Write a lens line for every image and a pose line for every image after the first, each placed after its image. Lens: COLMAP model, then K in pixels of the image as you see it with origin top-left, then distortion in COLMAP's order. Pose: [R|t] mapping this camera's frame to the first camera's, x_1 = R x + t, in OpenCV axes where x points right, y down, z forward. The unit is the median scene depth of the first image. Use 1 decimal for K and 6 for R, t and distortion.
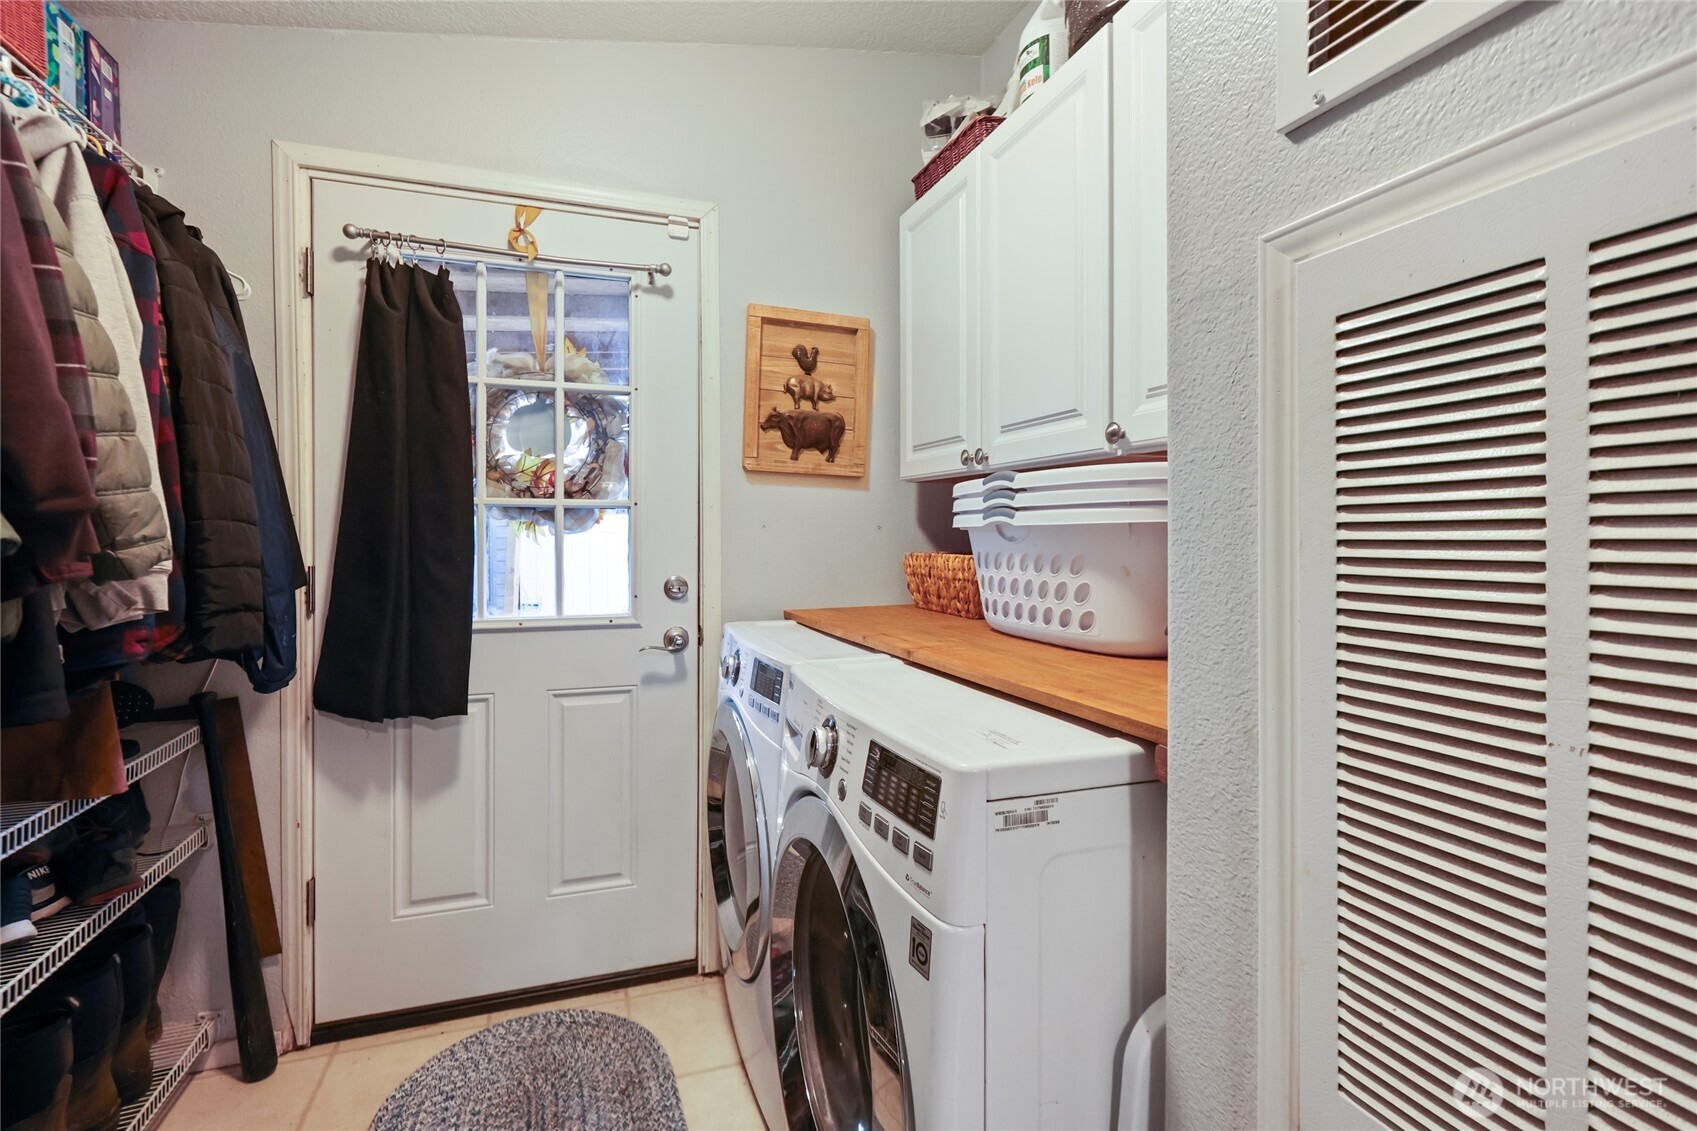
lens RADIAL K [[781.7, 0, 843.9], [0, 781.7, 532.4], [0, 0, 1]] dist [-0.001020, -0.000205]
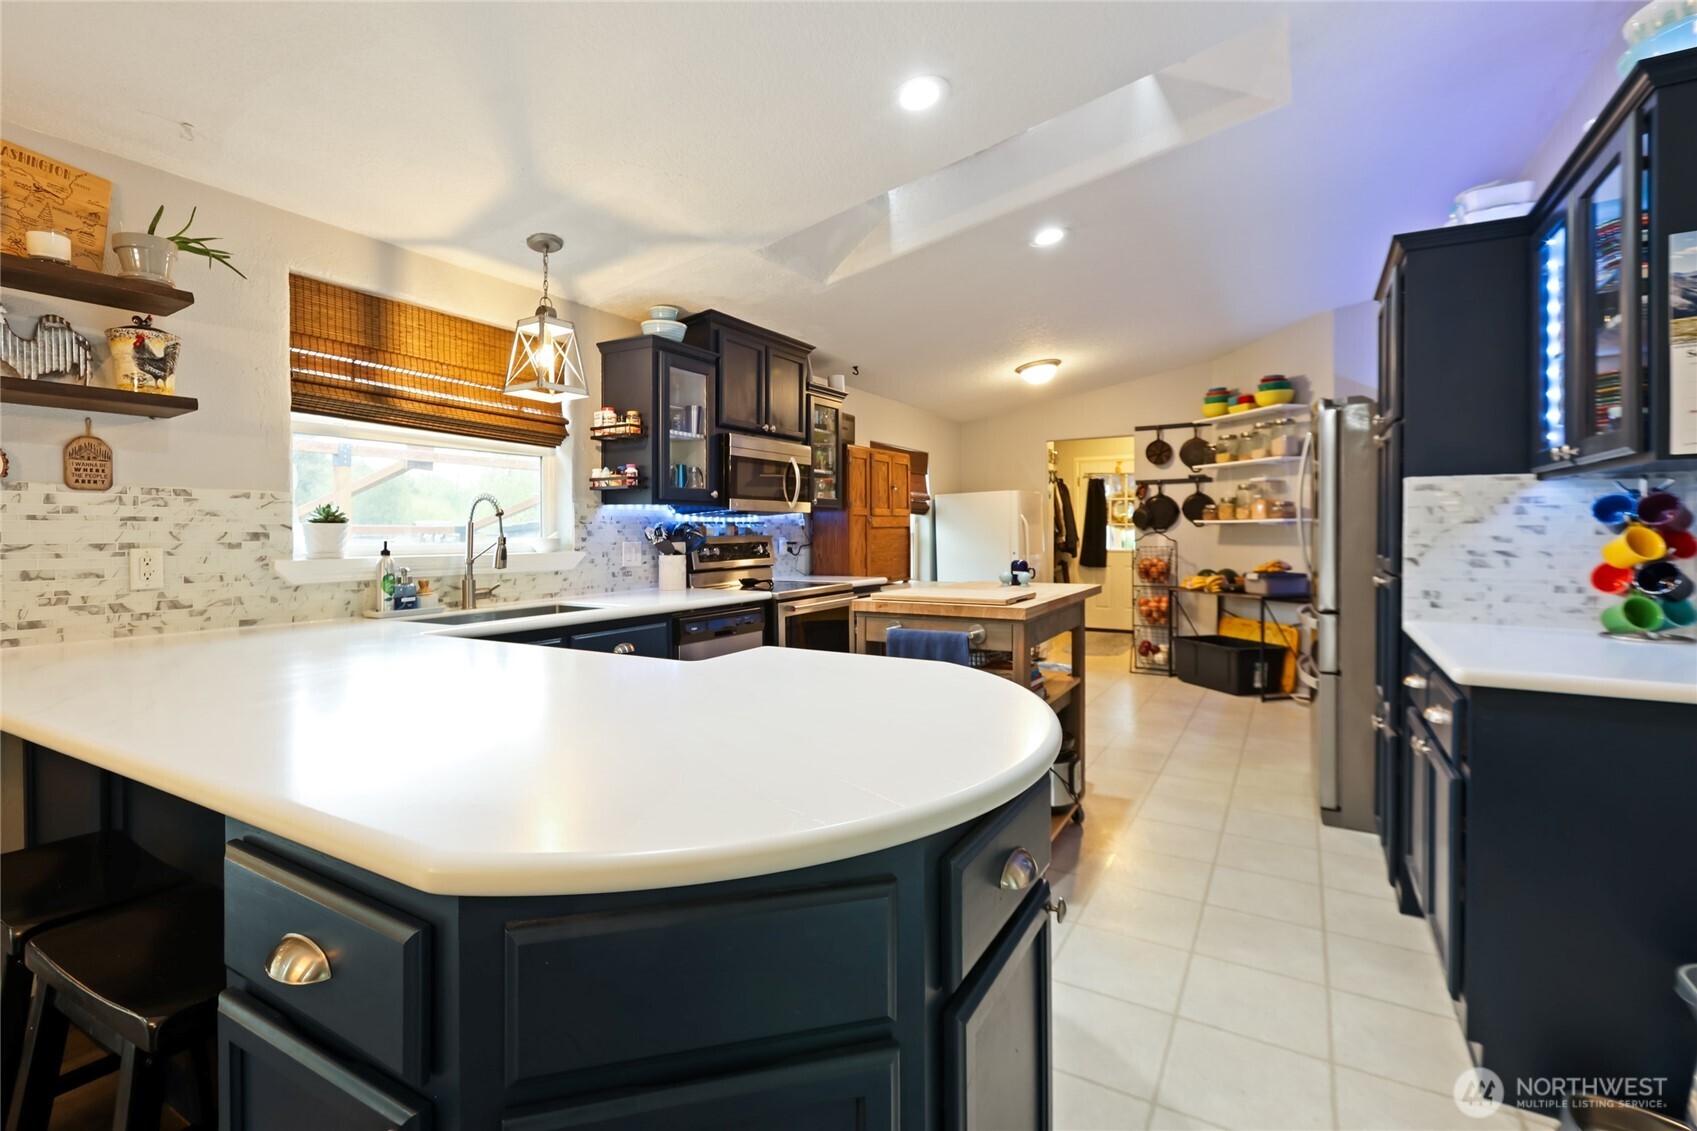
lens RADIAL K [[775.4, 0, 848.5], [0, 775.4, 539.4], [0, 0, 1]] dist [0.000983, 0.000308]
pose [[0.646483, 0.006656, -0.762899, 2.283564], [0.001141, 0.999952, 0.009691, 0.001738], [0.762928, -0.007135, 0.646445, -3.541038]]
